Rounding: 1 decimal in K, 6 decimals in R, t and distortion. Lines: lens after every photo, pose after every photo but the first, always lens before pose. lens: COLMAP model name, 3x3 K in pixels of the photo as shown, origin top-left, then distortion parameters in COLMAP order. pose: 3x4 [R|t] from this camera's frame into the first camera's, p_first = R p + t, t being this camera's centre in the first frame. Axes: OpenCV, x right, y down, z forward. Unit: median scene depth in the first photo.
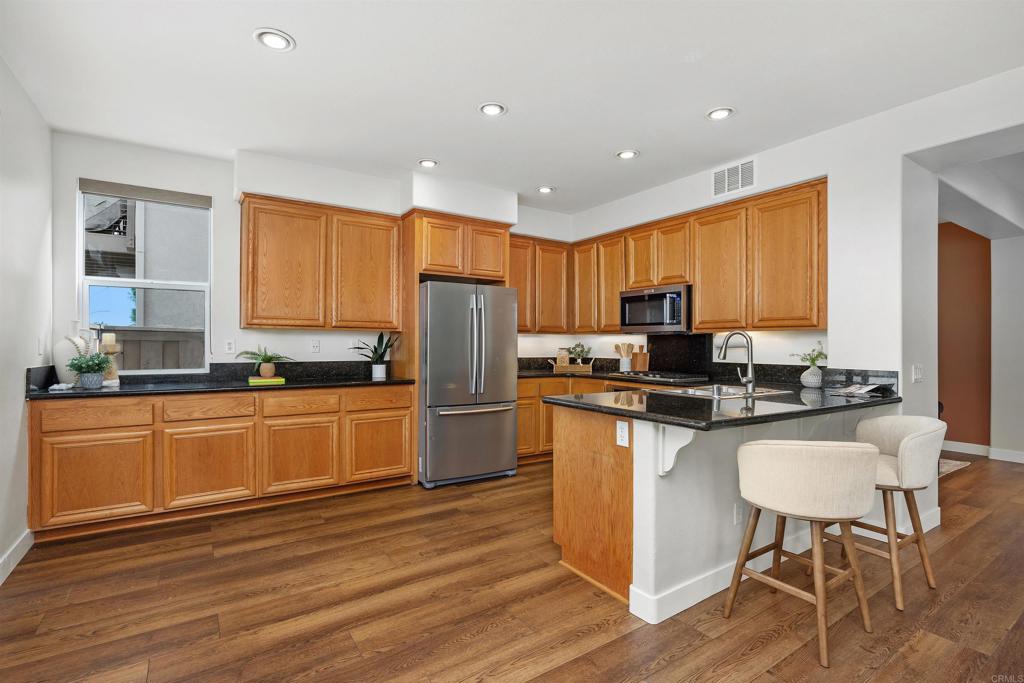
lens RADIAL K [[481.9, 0, 507.7], [0, 481.9, 343.6], [0, 0, 1]] dist [-0.012080, -0.000431]
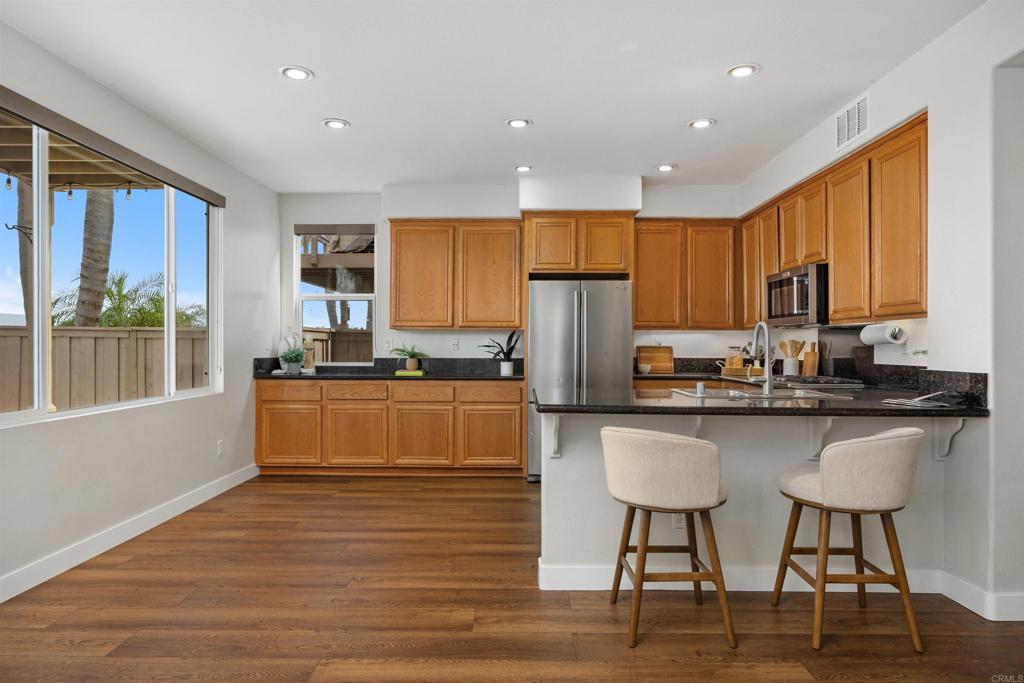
lens RADIAL K [[612.3, 0, 508.9], [0, 612.3, 343.4], [0, 0, 1]] dist [-0.001800, 0.000022]
pose [[0.825406, -0.005096, -0.564517, 0.541421], [0.001596, 0.999976, -0.006694, 0.013394], [0.564537, 0.004624, 0.825394, -0.110752]]
